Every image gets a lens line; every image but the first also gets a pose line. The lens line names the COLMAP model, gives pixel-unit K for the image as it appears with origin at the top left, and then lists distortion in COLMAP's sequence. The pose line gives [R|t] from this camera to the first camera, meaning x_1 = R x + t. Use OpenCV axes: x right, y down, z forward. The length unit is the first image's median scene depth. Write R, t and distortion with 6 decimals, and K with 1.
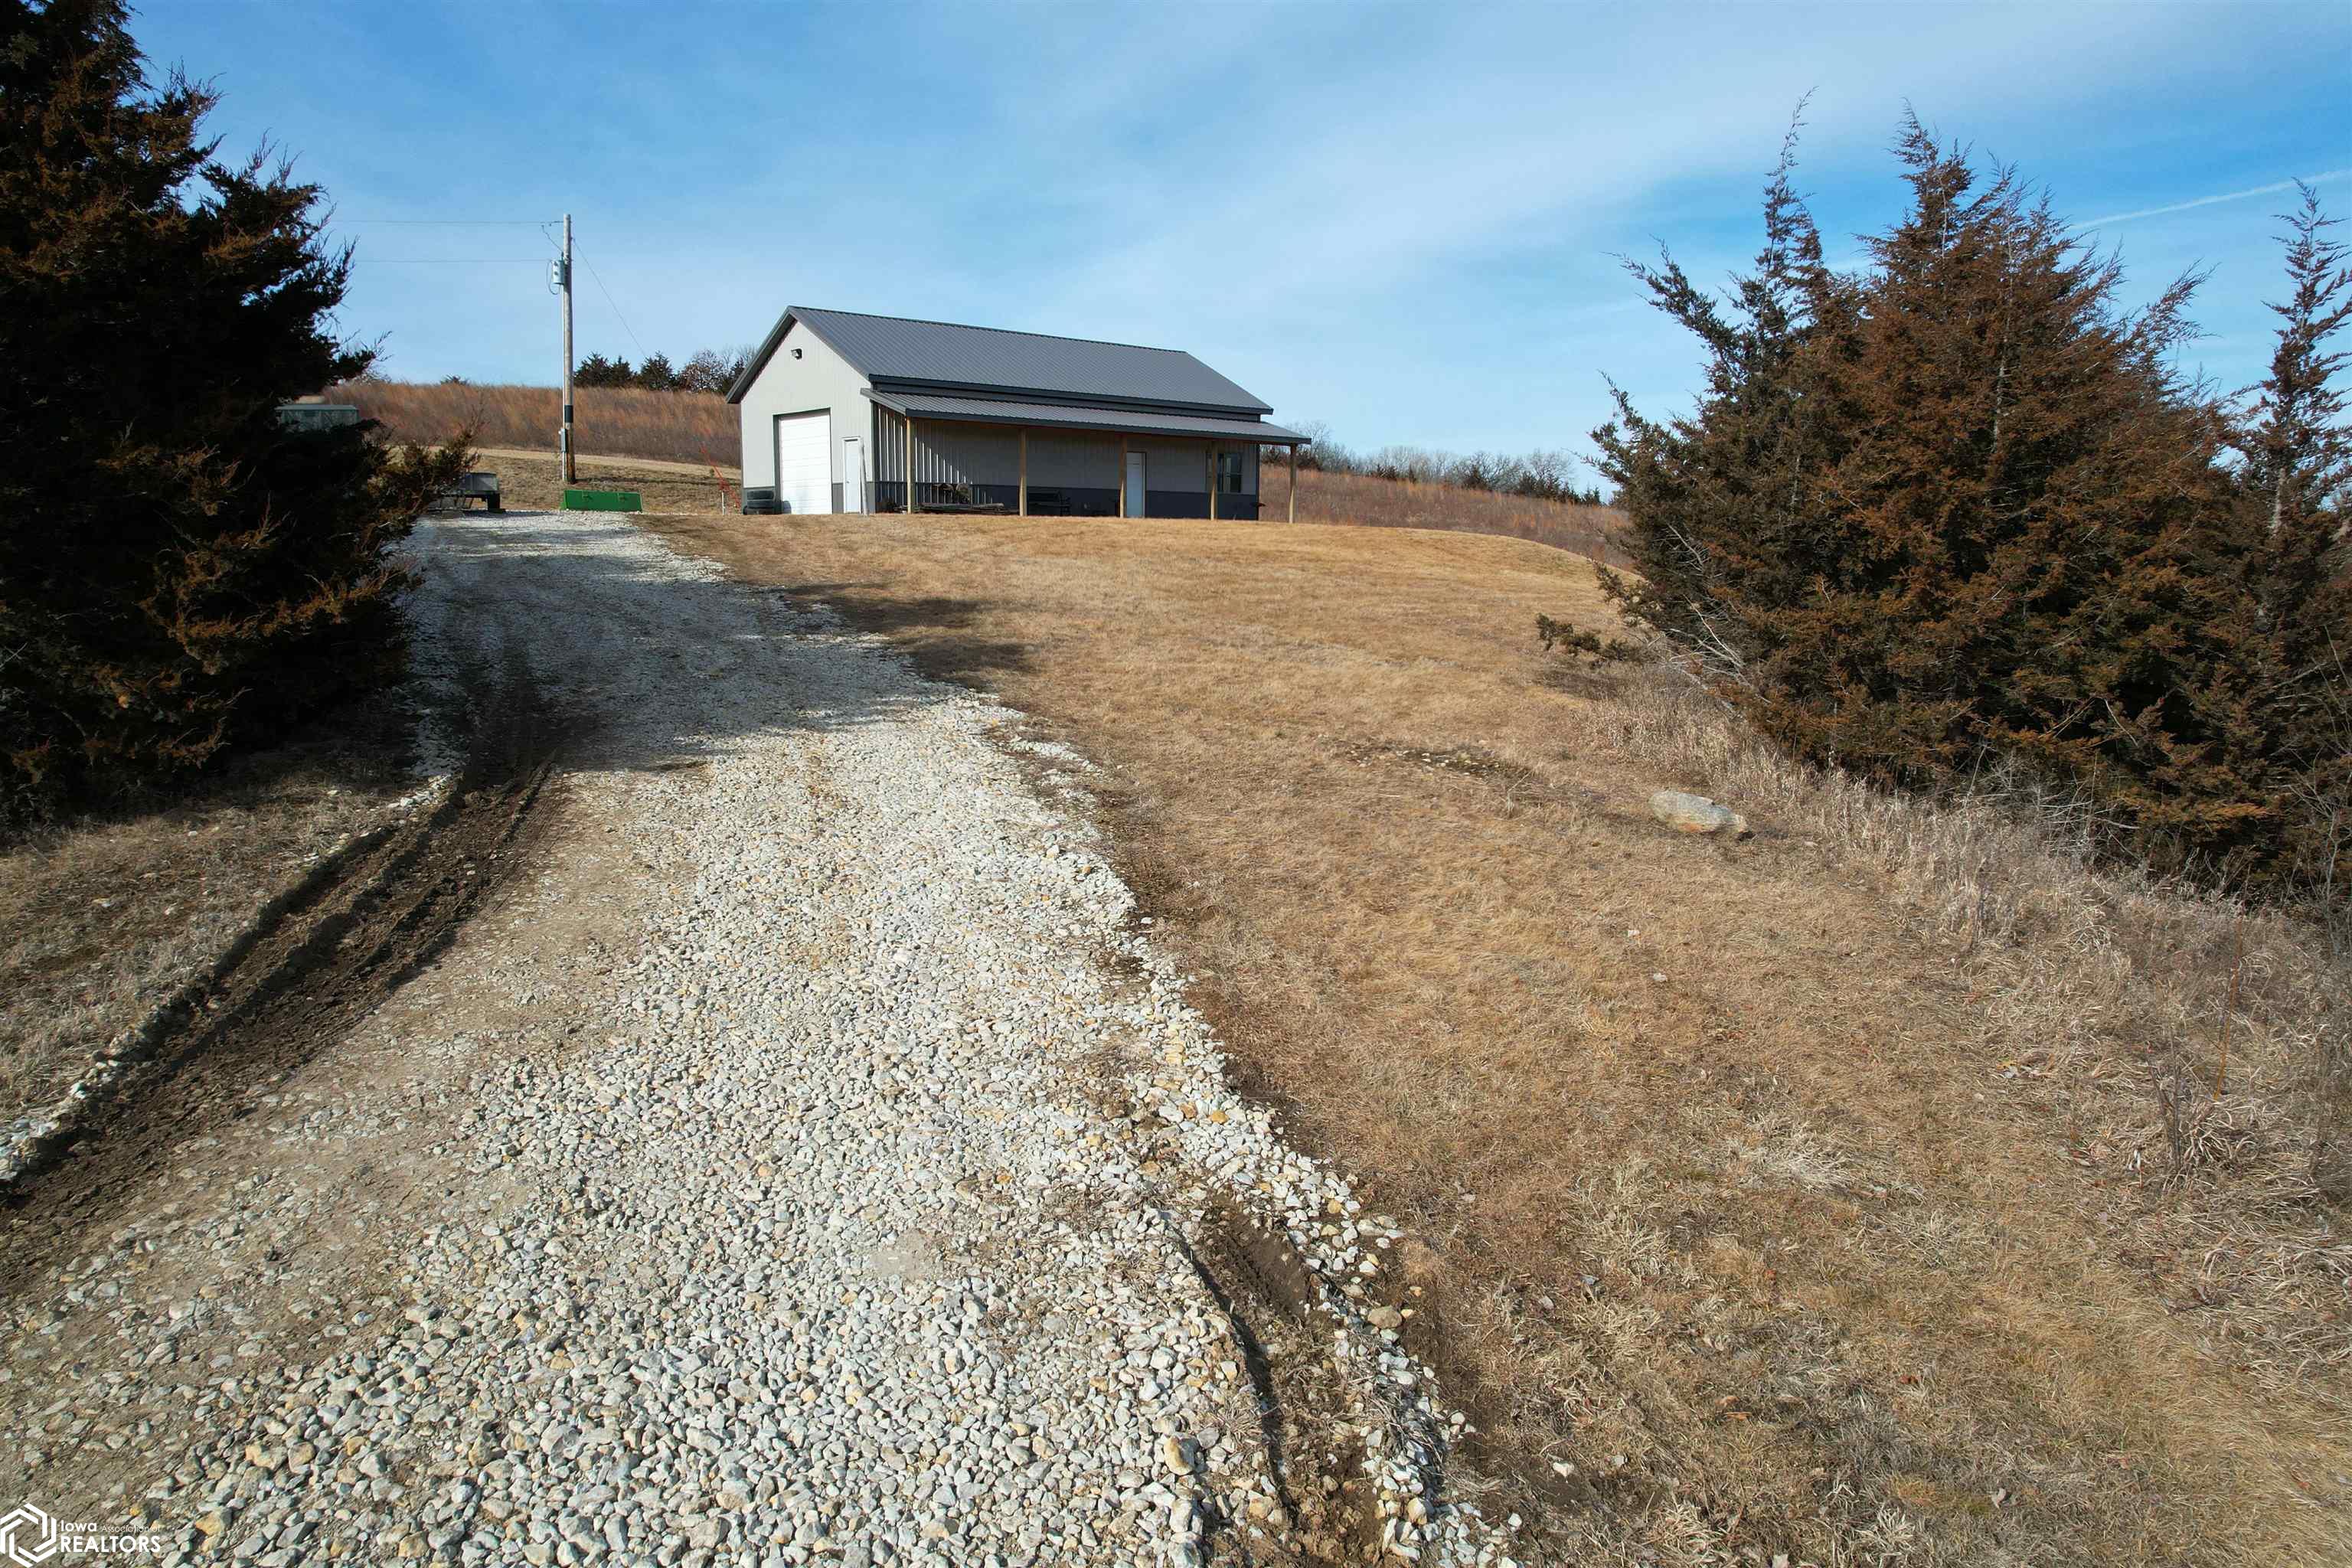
lens RADIAL K [[1522.0, 0, 1178.6], [0, 1522.0, 787.4], [0, 0, 1]] dist [-0.091345, 0.075664]
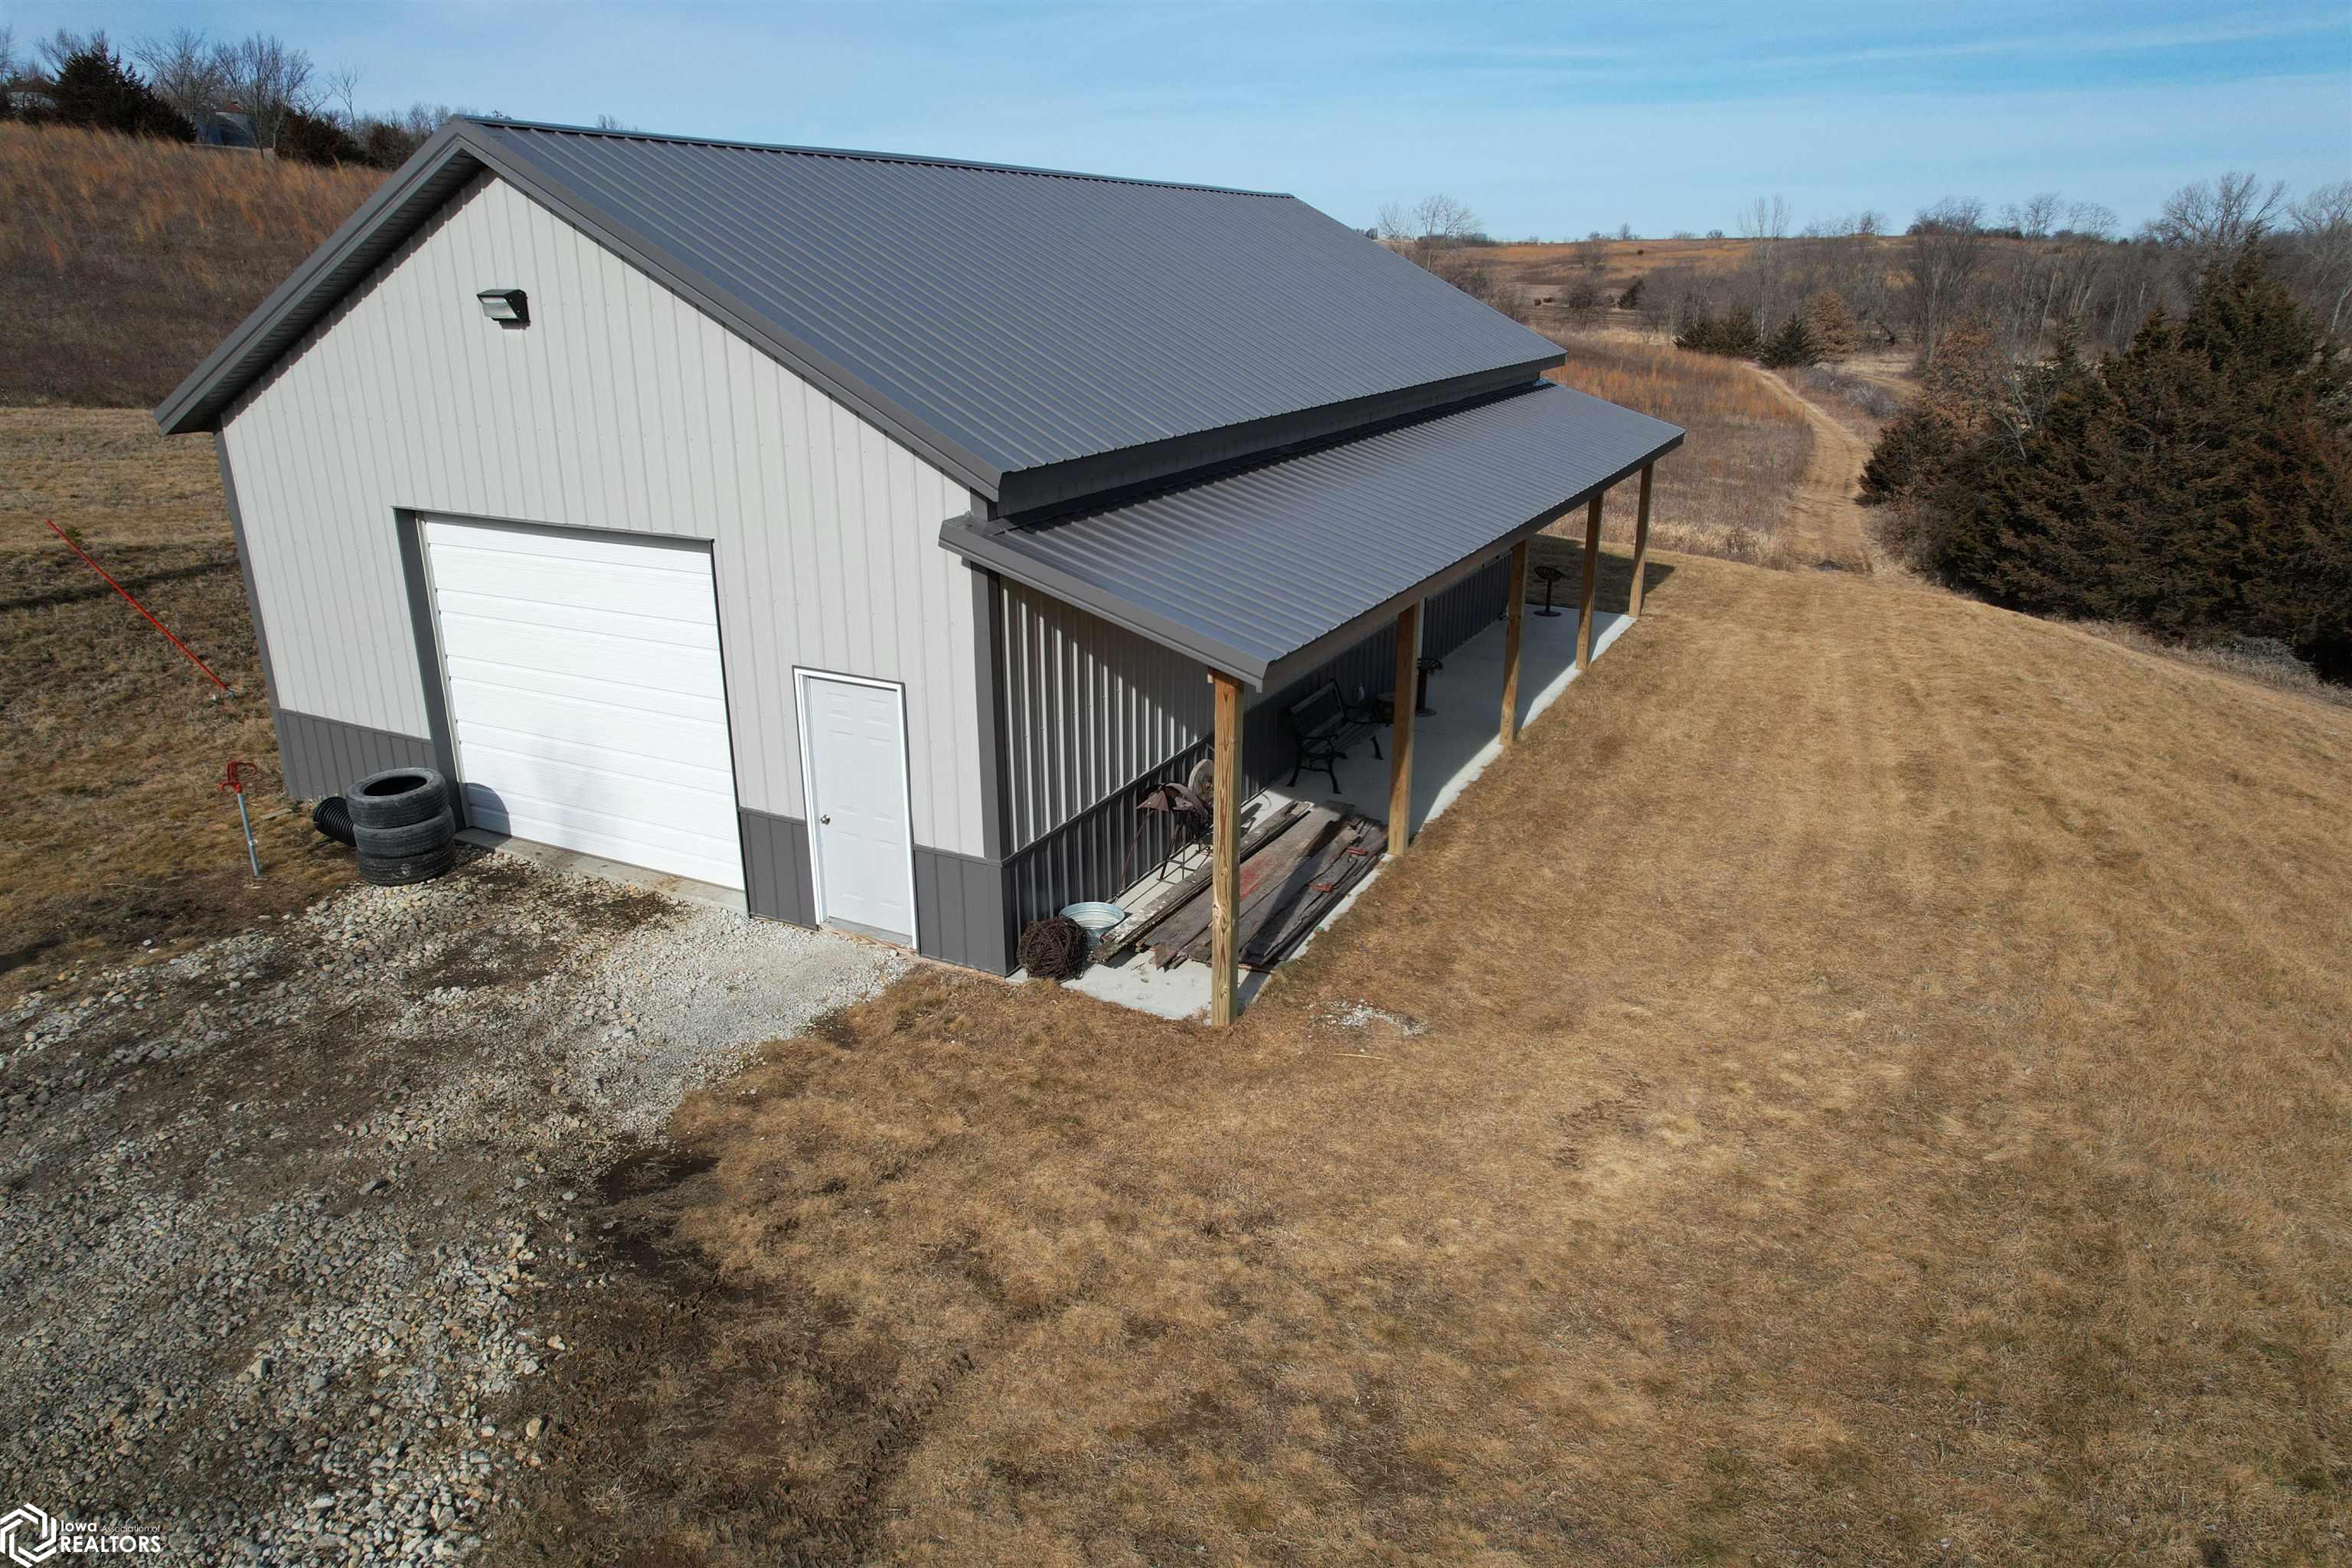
lens RADIAL K [[1522.0, 0, 1178.6], [0, 1522.0, 787.4], [0, 0, 1]] dist [-0.091345, 0.075664]
pose [[0.921083, -0.139792, 0.363407, -0.253593], [0.066893, 0.976264, 0.205995, -0.254531], [-0.383578, -0.165429, 0.908571, 0.712423]]
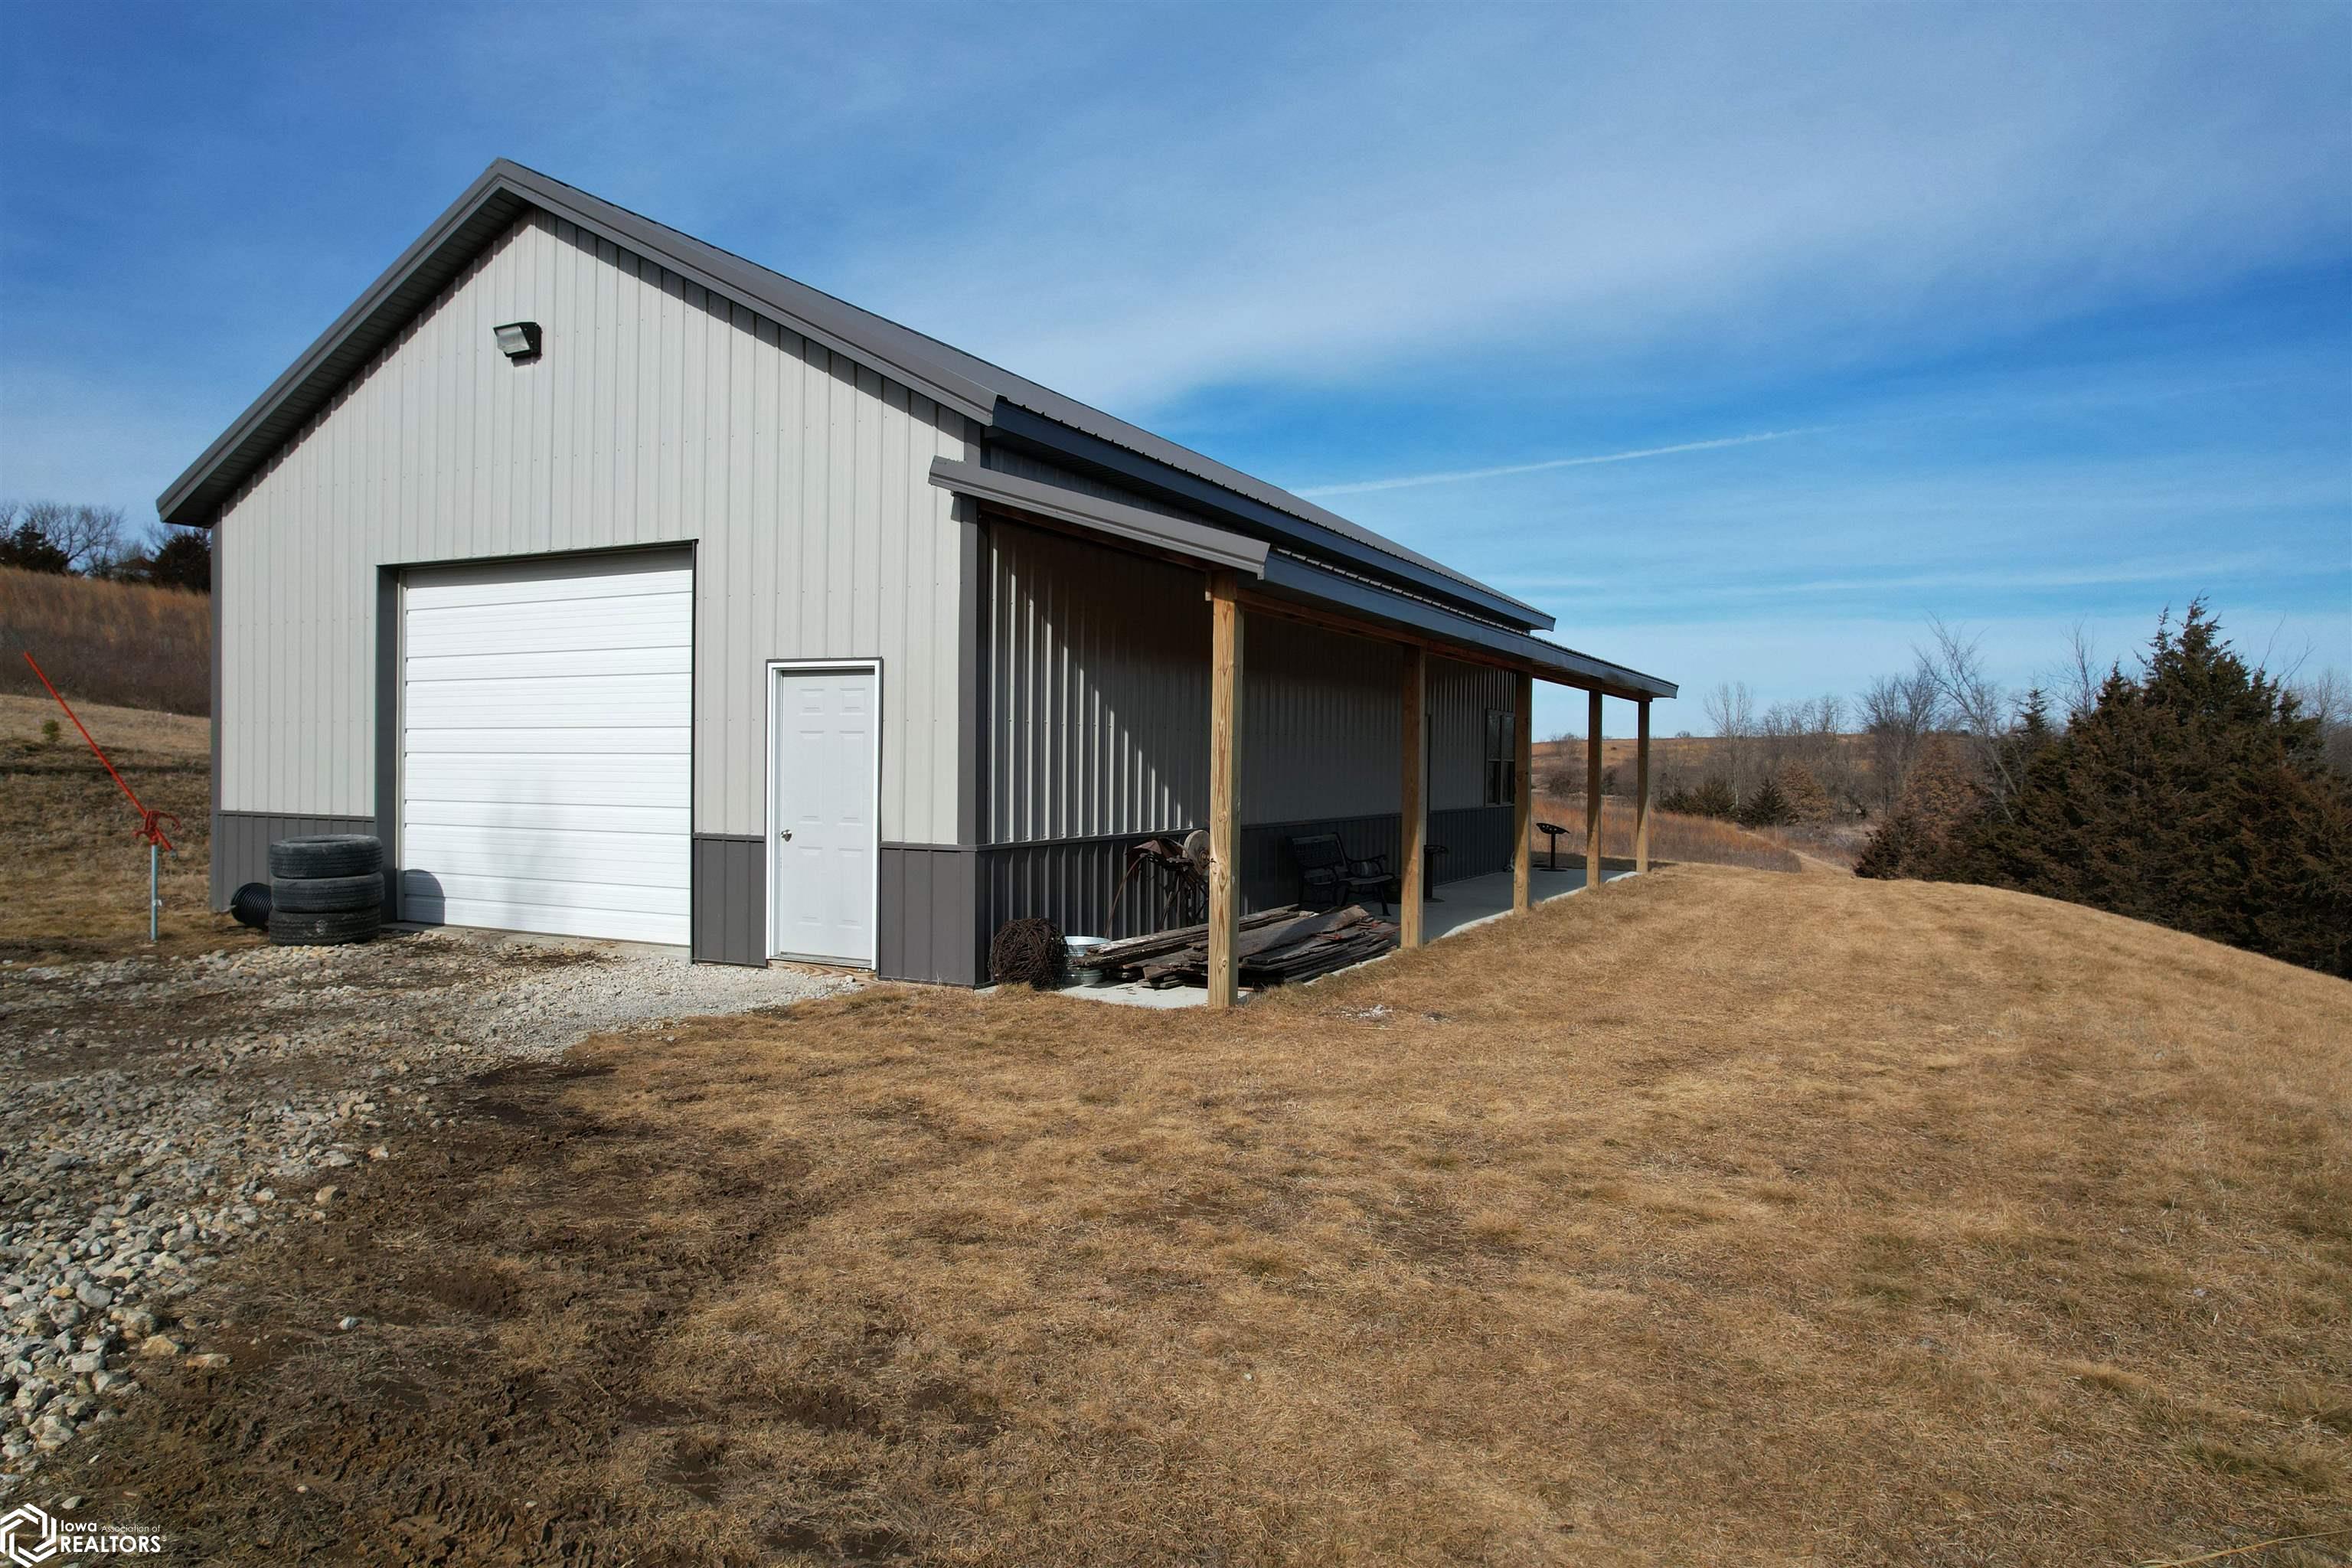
lens RADIAL K [[1522.0, 0, 1178.6], [0, 1522.0, 787.4], [0, 0, 1]] dist [-0.091345, 0.075664]
pose [[0.920197, -0.006019, 0.391408, -0.252042], [0.058060, 0.990921, -0.121261, -0.172726], [-0.387125, 0.134309, 0.912193, 0.729620]]
